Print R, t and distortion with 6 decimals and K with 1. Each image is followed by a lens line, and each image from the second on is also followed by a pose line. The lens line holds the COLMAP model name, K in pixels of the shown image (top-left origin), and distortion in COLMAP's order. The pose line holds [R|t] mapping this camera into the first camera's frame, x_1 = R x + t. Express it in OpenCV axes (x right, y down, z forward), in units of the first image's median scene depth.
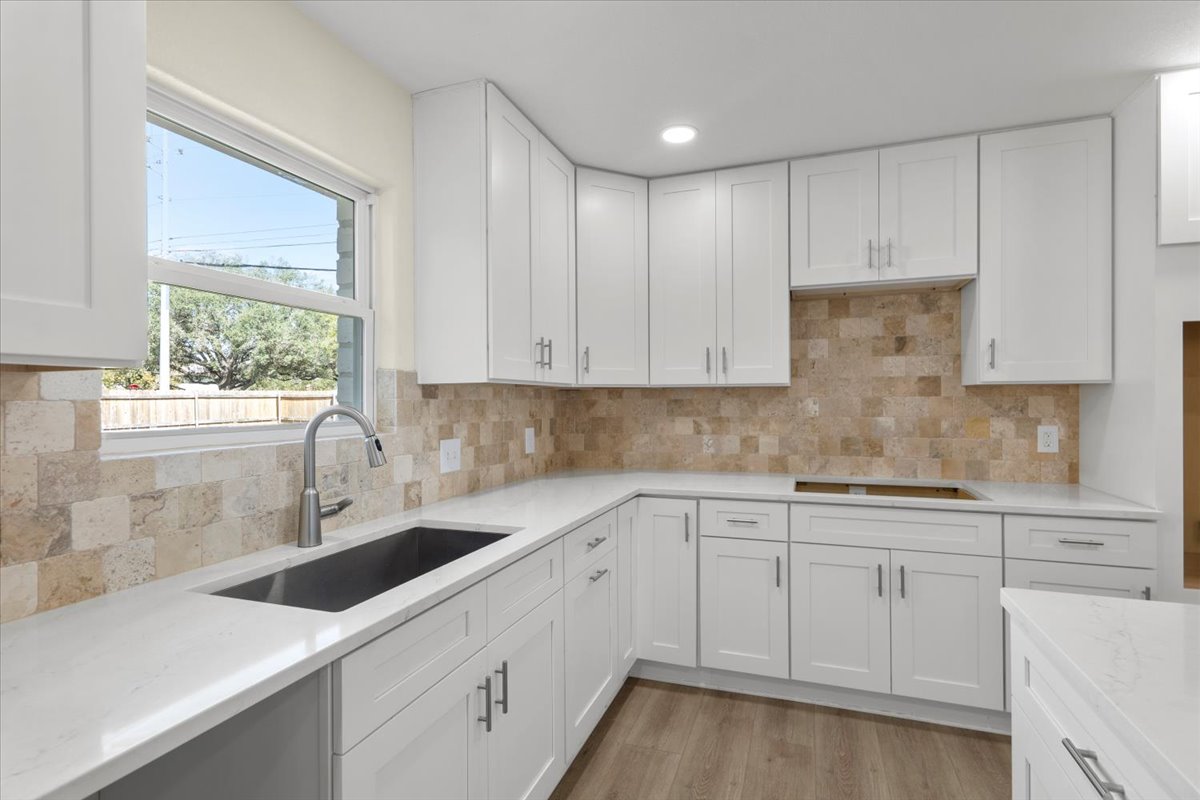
lens RADIAL K [[561.3, 0, 609.5], [0, 561.3, 398.7], [0, 0, 1]] dist [0.008442, 0.000495]
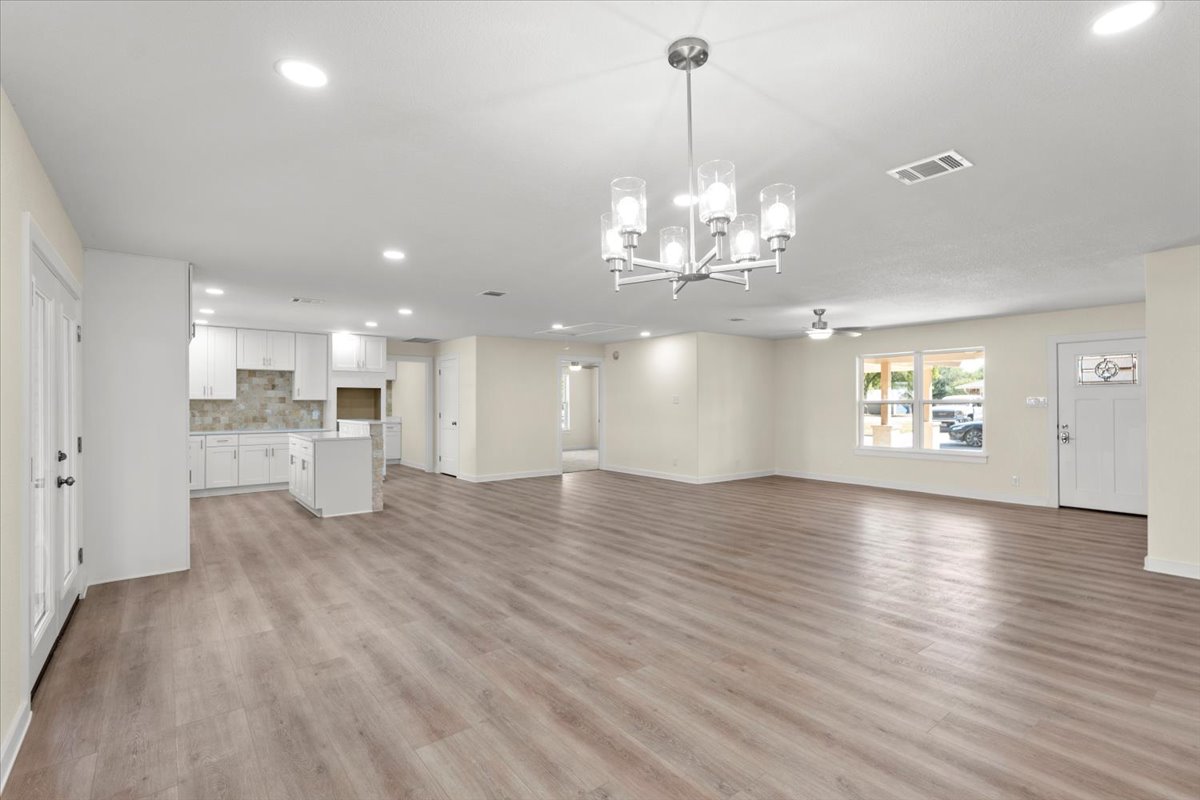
lens RADIAL K [[561.3, 0, 611.4], [0, 561.3, 402.0], [0, 0, 1]] dist [0.008442, 0.000495]
pose [[0.530387, 0.006886, 0.847728, -1.279220], [-0.006329, 0.999971, -0.004163, -0.010545], [-0.847732, -0.003158, 0.530415, -2.532623]]
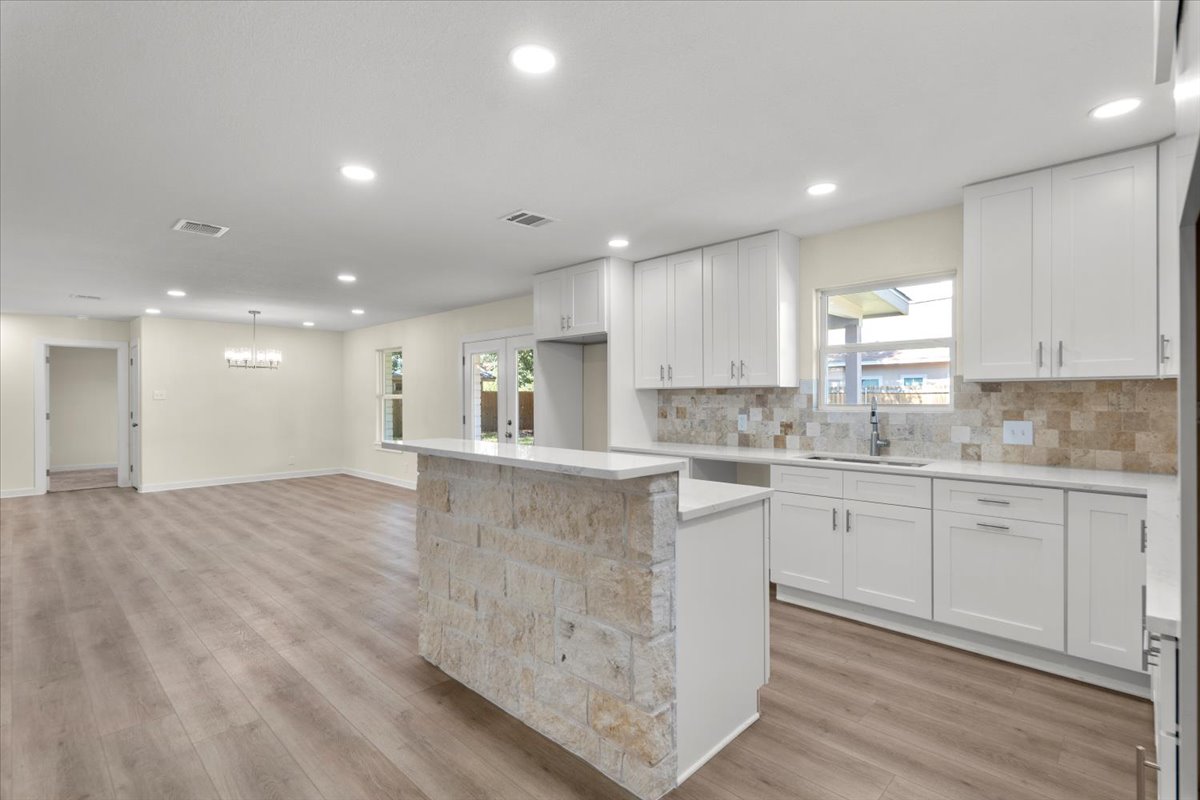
lens RADIAL K [[561.3, 0, 614.3], [0, 561.3, 398.2], [0, 0, 1]] dist [0.008442, 0.000495]
pose [[-0.407320, 0.009438, -0.913237, 1.240924], [0.011019, 0.999925, 0.005419, -0.002376], [0.913219, -0.007856, -0.407393, 0.584134]]
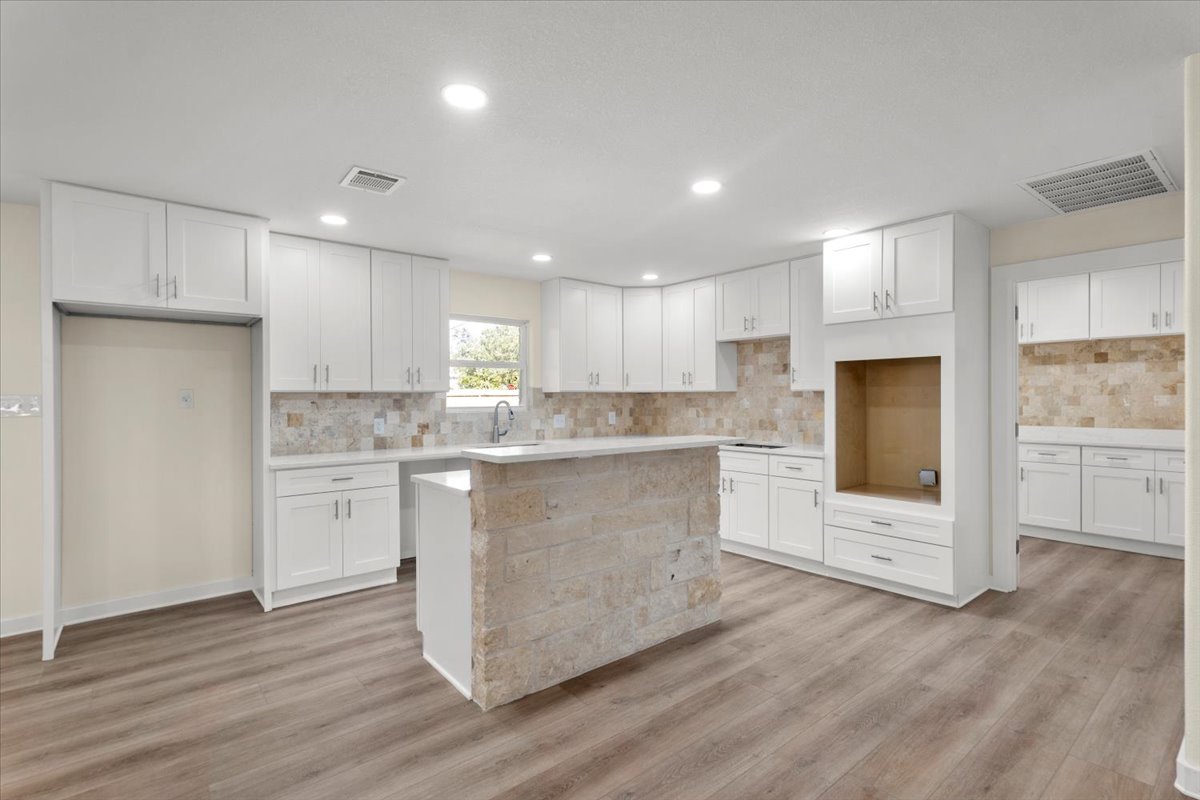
lens RADIAL K [[561.3, 0, 607.8], [0, 561.3, 397.5], [0, 0, 1]] dist [0.008442, 0.000495]
pose [[0.858249, 0.002615, -0.513227, 1.033160], [-0.000007, 0.999987, 0.005083, -0.013241], [0.513233, -0.004359, 0.858238, -0.892759]]
